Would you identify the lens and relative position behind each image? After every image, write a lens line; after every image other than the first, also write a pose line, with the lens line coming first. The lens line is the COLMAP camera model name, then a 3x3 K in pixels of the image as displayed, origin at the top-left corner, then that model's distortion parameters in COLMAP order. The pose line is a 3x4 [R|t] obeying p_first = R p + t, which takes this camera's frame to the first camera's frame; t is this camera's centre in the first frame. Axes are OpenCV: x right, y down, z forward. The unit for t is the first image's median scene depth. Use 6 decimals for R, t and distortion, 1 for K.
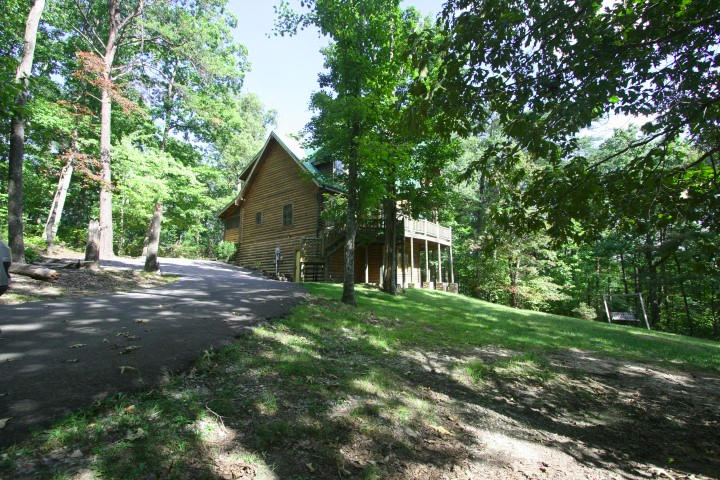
lens RADIAL K [[330.5, 0, 359.1], [0, 330.5, 239.5], [0, 0, 1]] dist [-0.015533, 0.001449]
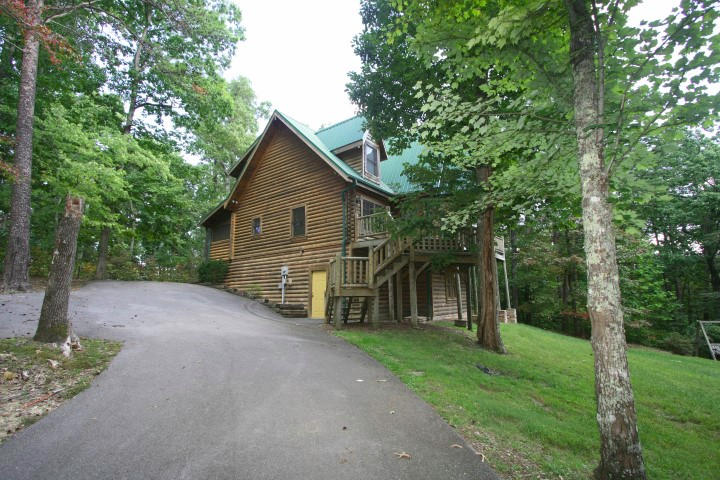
lens RADIAL K [[330.5, 0, 360.5], [0, 330.5, 238.9], [0, 0, 1]] dist [-0.015533, 0.001449]
pose [[0.998892, -0.004719, 0.046830, -0.109057], [0.005997, 0.999613, -0.027169, -0.015217], [-0.046683, 0.027420, 0.998533, 0.255699]]
